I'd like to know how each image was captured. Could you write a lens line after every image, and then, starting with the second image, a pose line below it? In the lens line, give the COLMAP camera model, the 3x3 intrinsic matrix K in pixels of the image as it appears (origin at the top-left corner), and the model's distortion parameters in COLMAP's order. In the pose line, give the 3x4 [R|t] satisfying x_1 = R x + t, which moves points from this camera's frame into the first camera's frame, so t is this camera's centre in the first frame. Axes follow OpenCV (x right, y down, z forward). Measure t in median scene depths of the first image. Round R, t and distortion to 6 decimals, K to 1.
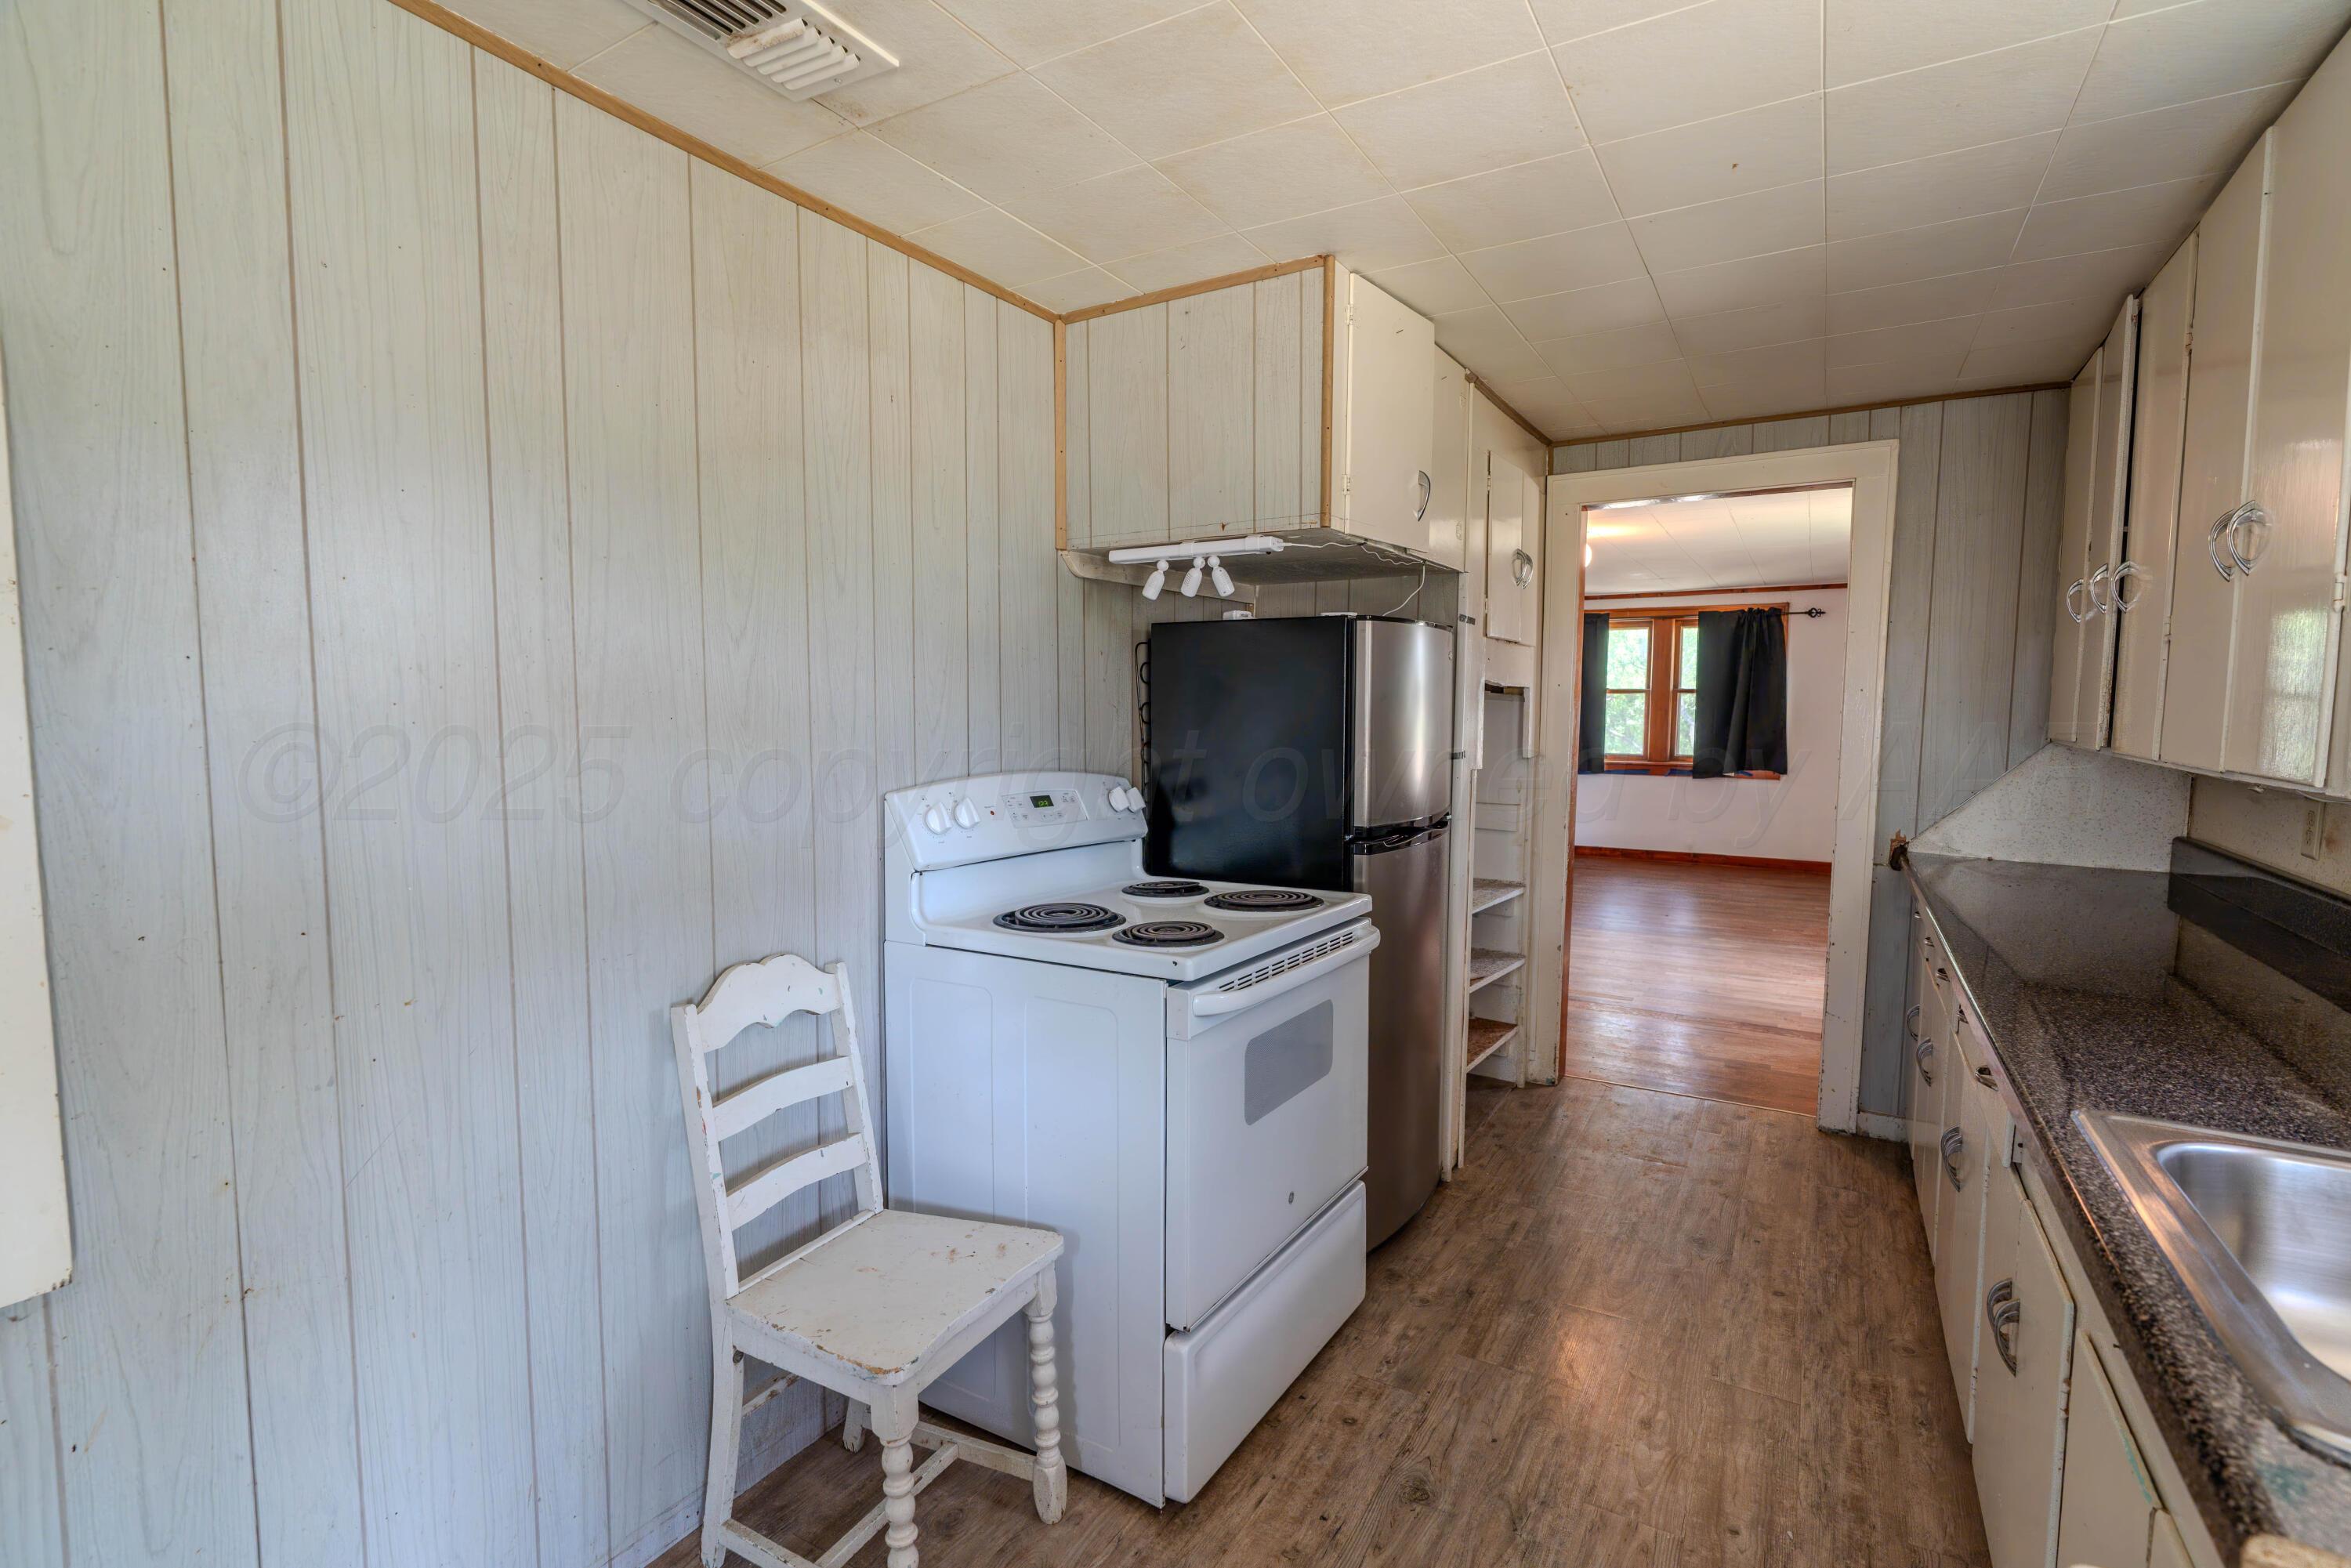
lens RADIAL K [[1090.1, 0, 1181.7], [0, 1090.1, 785.0], [0, 0, 1]] dist [-0.010850, 0.004899]
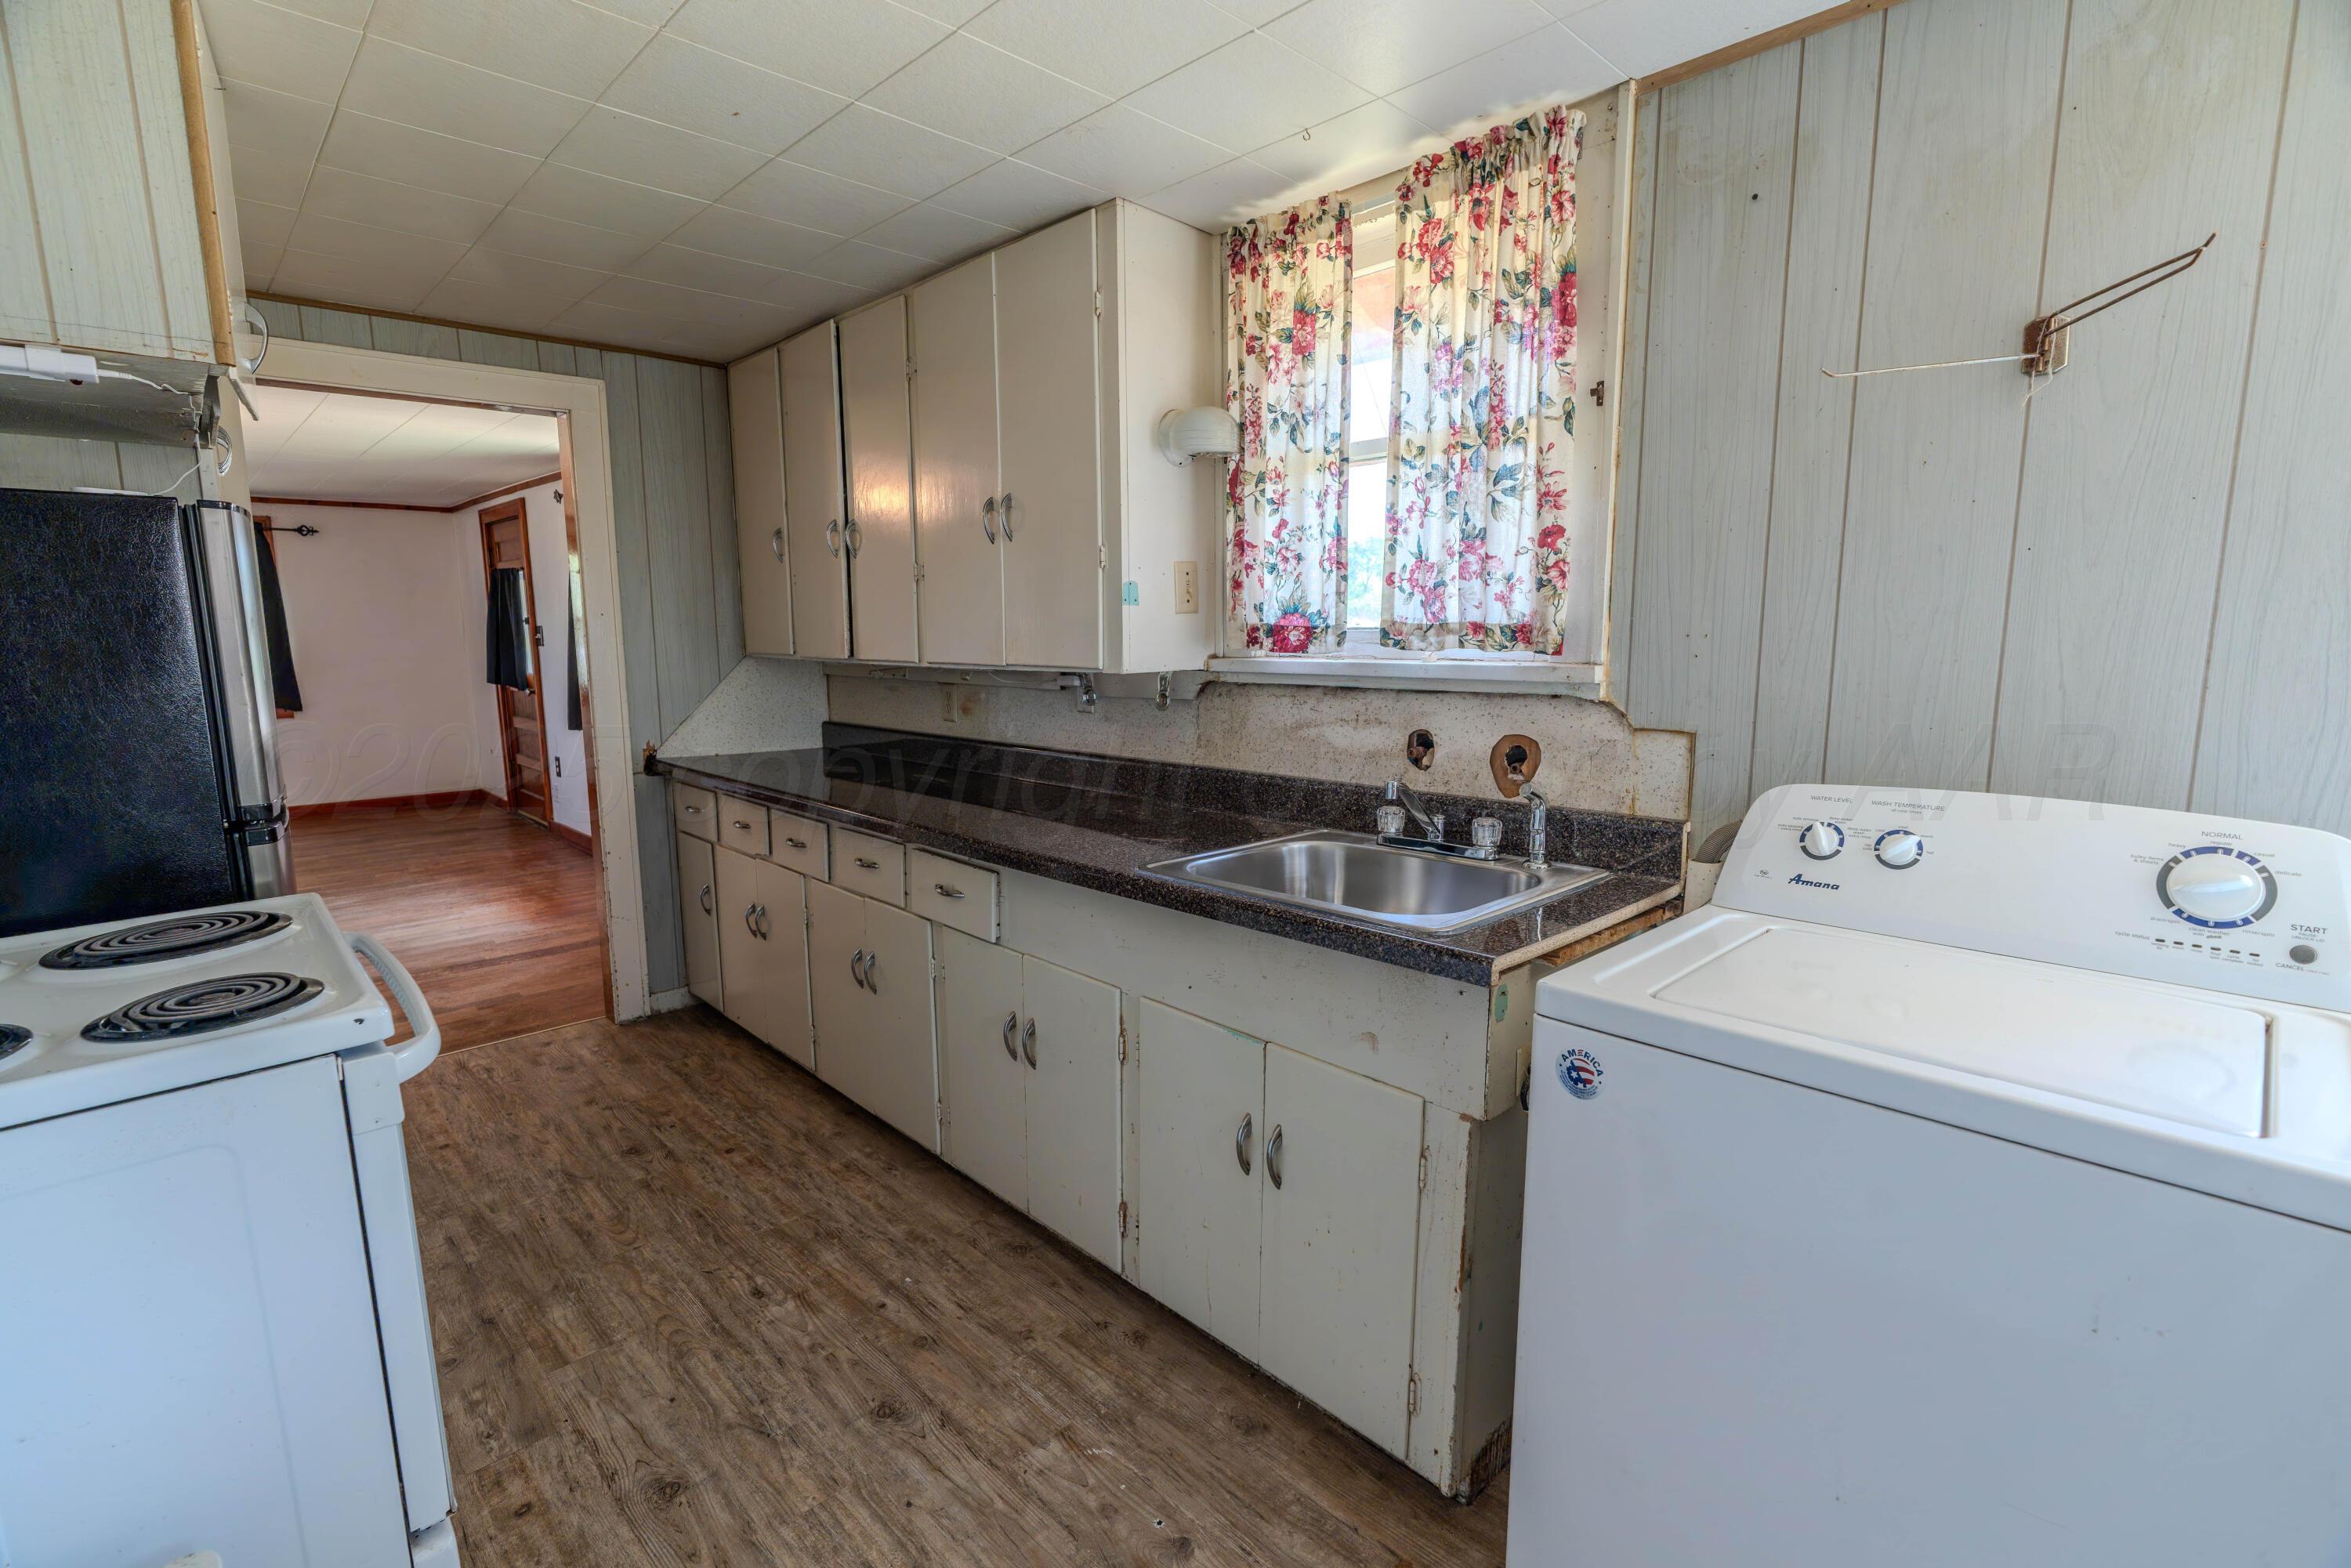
lens RADIAL K [[1057.3, 0, 1175.5], [0, 1057.3, 784.0], [0, 0, 1]] dist [-0.005405, 0.000583]
pose [[0.264077, -0.147721, 0.953122, -0.327869], [0.082074, 0.988059, 0.130396, -0.015399], [-0.961003, 0.043792, 0.273048, 0.240206]]
